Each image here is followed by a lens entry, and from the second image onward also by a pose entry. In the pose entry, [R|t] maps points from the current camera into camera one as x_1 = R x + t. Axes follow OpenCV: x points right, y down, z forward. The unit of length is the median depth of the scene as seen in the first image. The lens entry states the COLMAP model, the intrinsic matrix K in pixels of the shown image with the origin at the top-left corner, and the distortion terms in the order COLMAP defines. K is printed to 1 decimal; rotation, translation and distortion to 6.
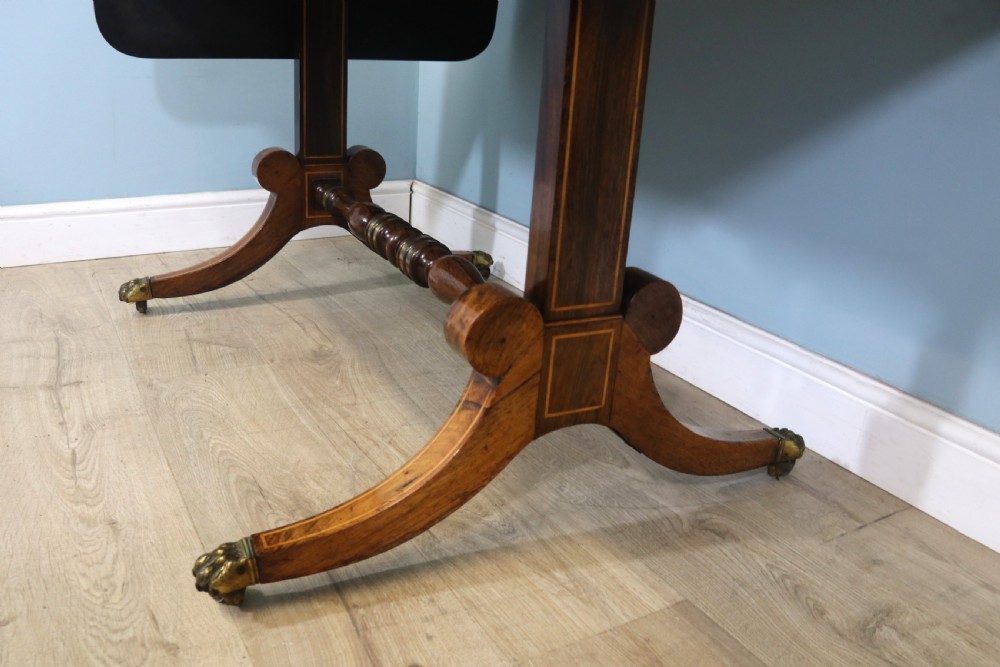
lens RADIAL K [[843.2, 0, 505.8], [0, 843.2, 365.1], [0, 0, 1]] dist [-0.150304, 0.041221]
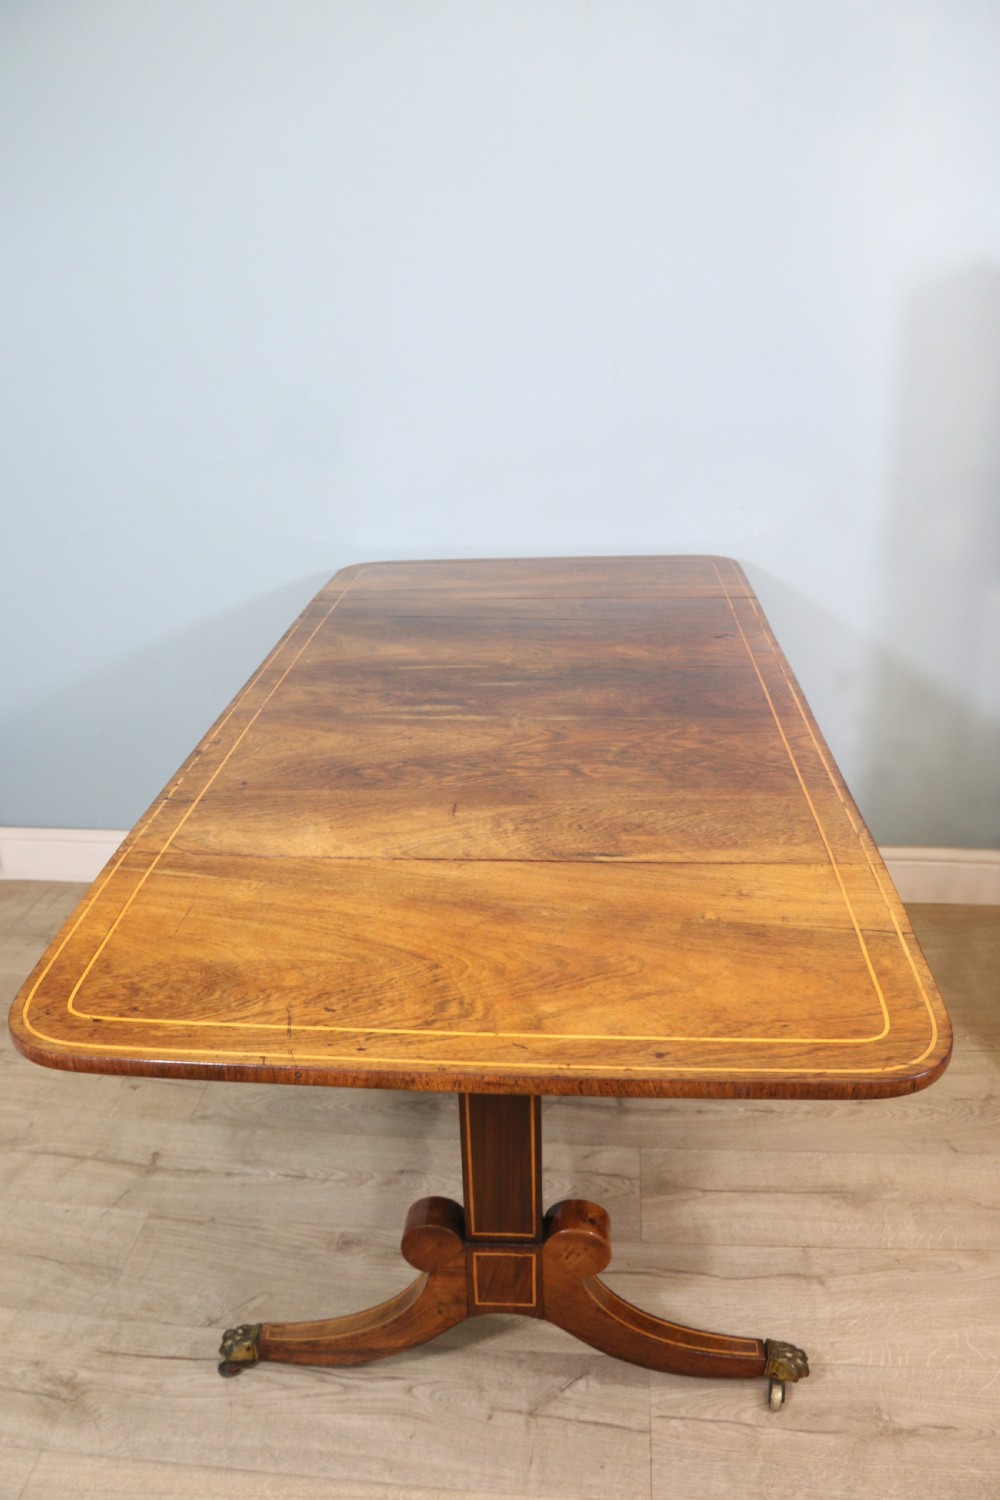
lens RADIAL K [[1206.5, 0, 494.8], [0, 1206.5, 750.3], [0, 0, 1]] dist [-0.164799, 0.096260]
pose [[0.587832, -0.389223, 0.709196, -1.321981], [0.365497, 0.909857, 0.196399, -0.700119], [-0.721710, 0.143760, 0.677103, -0.543040]]
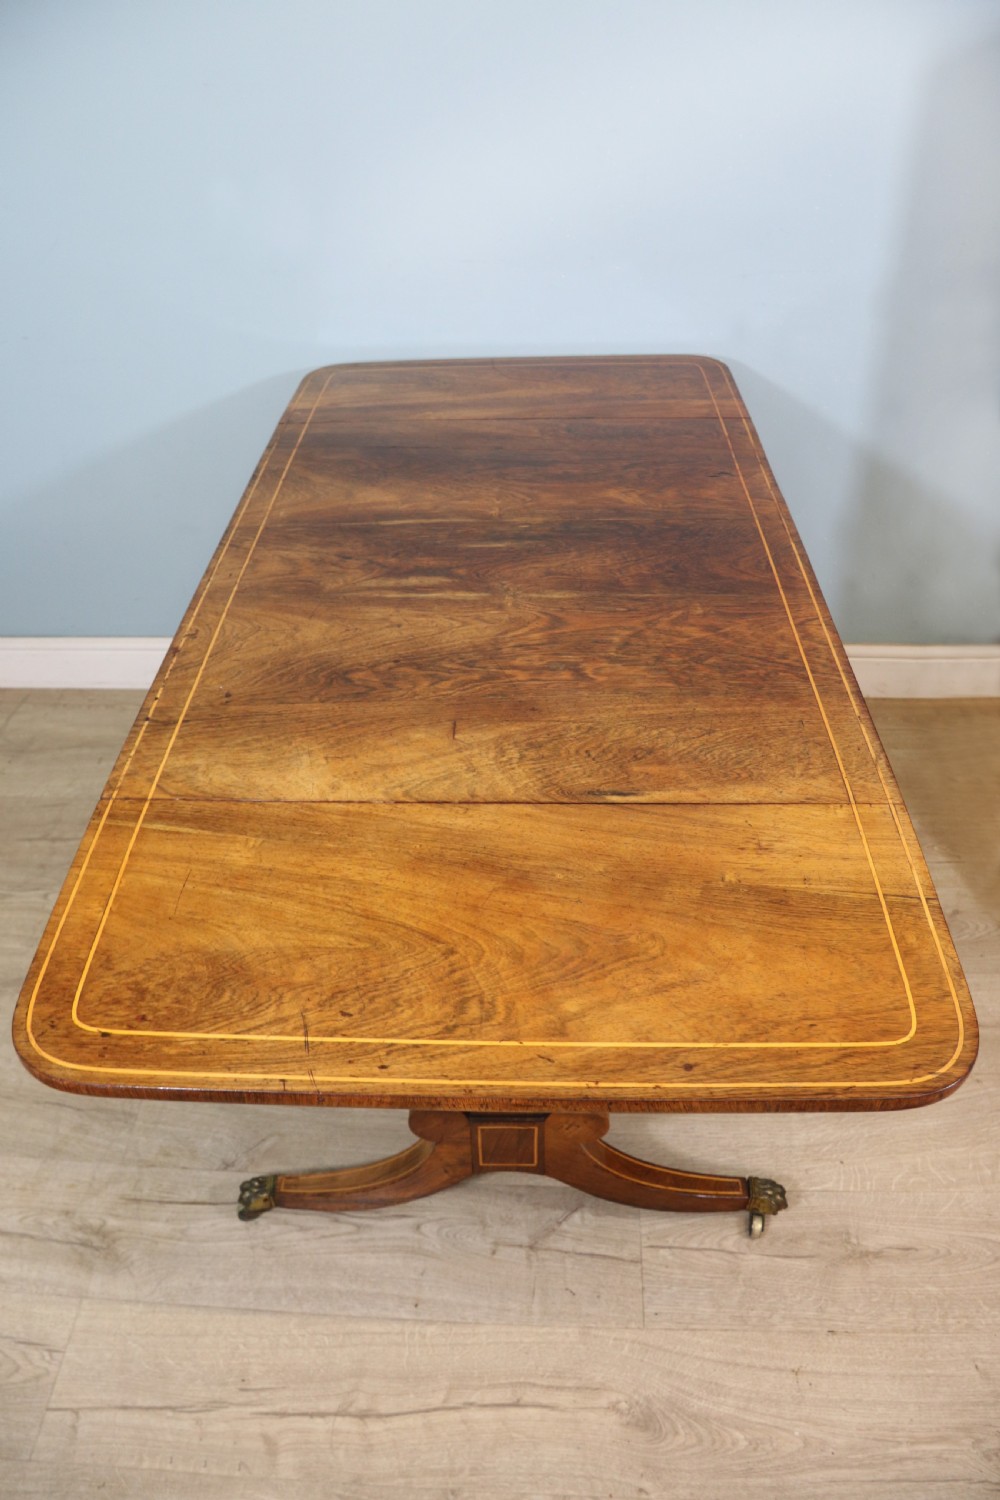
lens RADIAL K [[1156.8, 0, 494.9], [0, 1156.8, 748.9], [0, 0, 1]] dist [-0.171425, 0.103113]
pose [[0.553770, -0.570931, 0.606116, -1.168662], [0.368844, 0.820801, 0.436164, -0.873061], [-0.746521, -0.017972, 0.665119, -0.448797]]
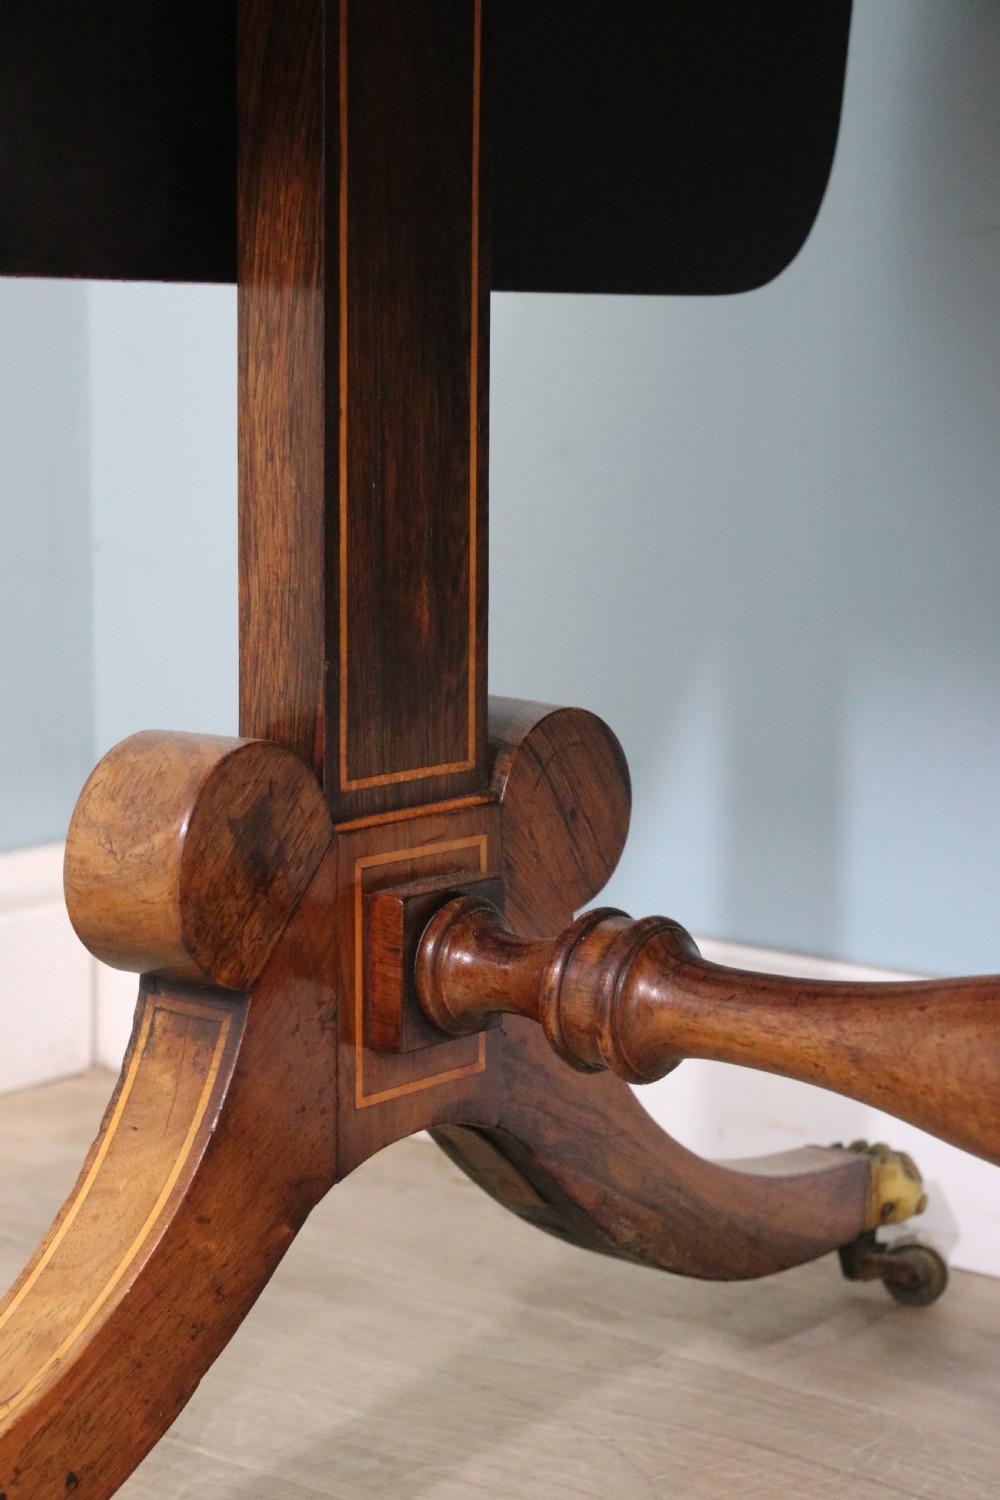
lens RADIAL K [[2979.2, 0, 495.4], [0, 2979.2, 764.9], [0, 0, 1]] dist [0.203376, 0.000000]
pose [[0.924363, -0.107992, 0.365910, -0.601033], [0.185274, 0.965479, -0.183098, -0.149172], [-0.333505, 0.237042, 0.912461, 0.467092]]
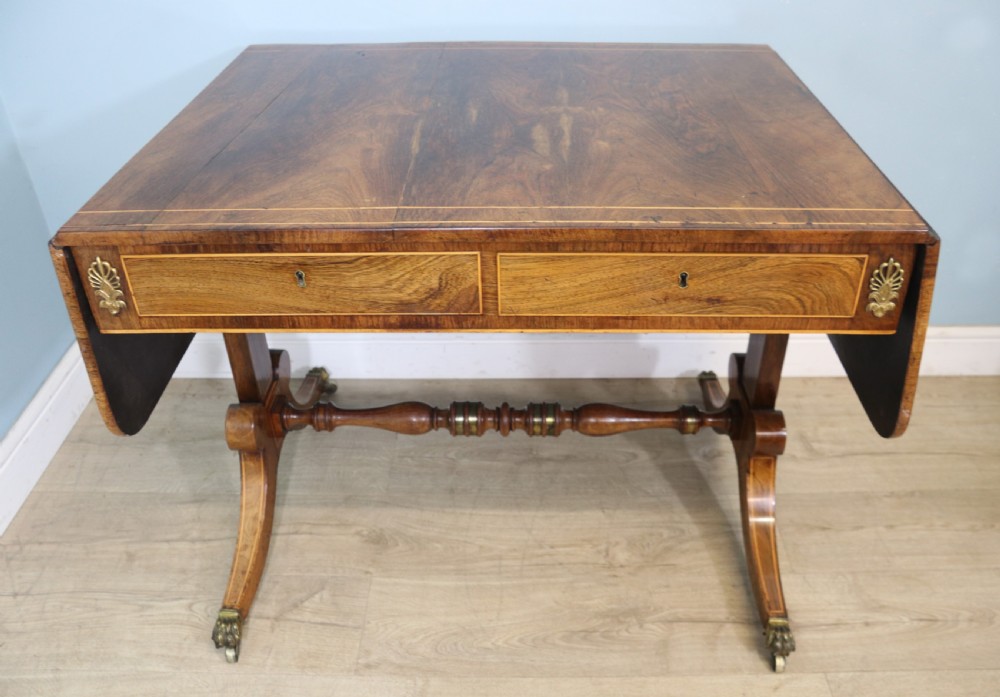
lens RADIAL K [[856.6, 0, 518.6], [0, 856.6, 358.5], [0, 0, 1]] dist [-0.150713, 0.138473]
pose [[0.509281, -0.548047, 0.663534, -0.964099], [0.358788, 0.836023, 0.415135, -0.802625], [-0.782243, 0.026647, 0.622403, 0.164680]]
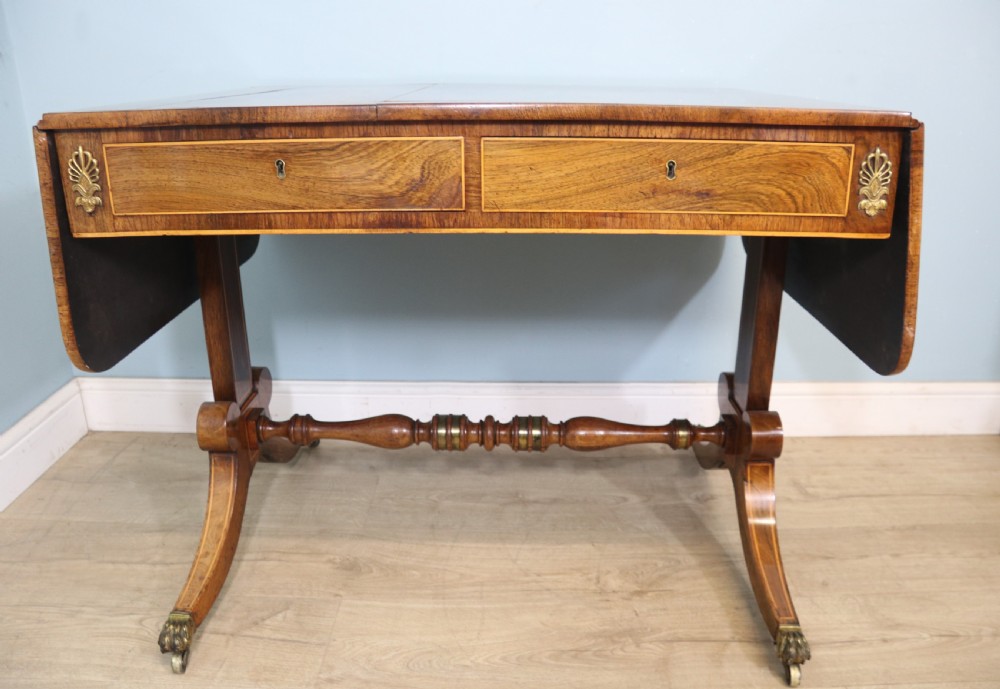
lens RADIAL K [[803.7, 0, 517.7], [0, 803.7, 350.4], [0, 0, 1]] dist [-0.181126, 0.114620]
pose [[0.503654, -0.356893, 0.786740, -1.022651], [0.349335, 0.917039, 0.192365, -0.485589], [-0.790125, 0.177950, 0.586546, 0.261952]]
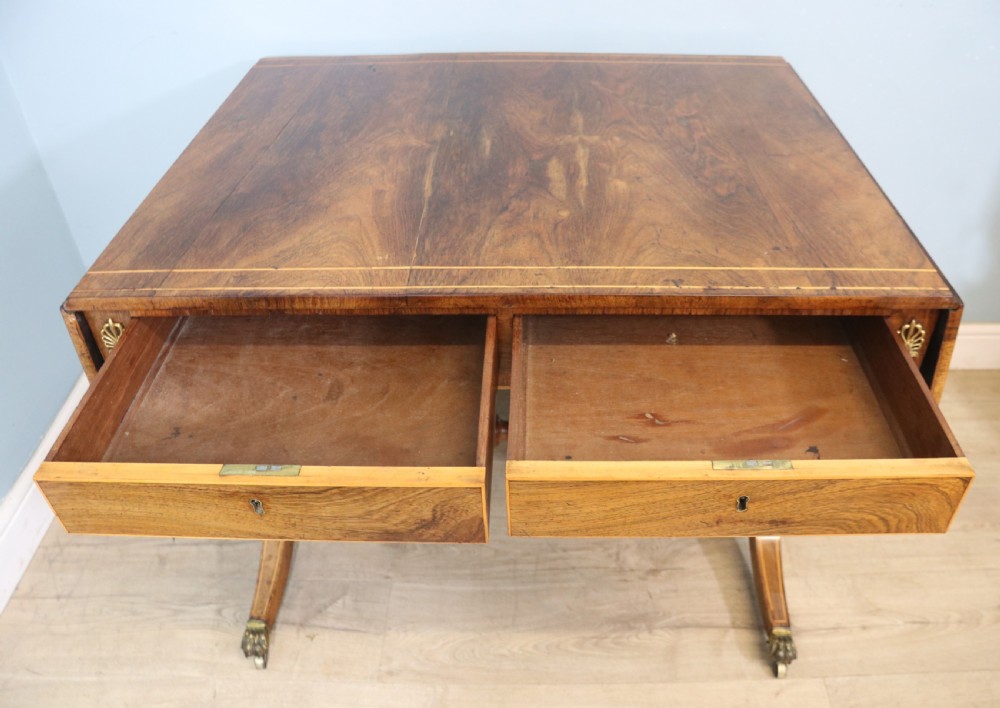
lens RADIAL K [[806.3, 0, 525.5], [0, 806.3, 364.0], [0, 0, 1]] dist [-0.172550, 0.096175]
pose [[0.509173, -0.602113, 0.614982, -0.853560], [0.361965, 0.798089, 0.481700, -0.881098], [-0.780848, -0.022667, 0.624310, 0.211155]]
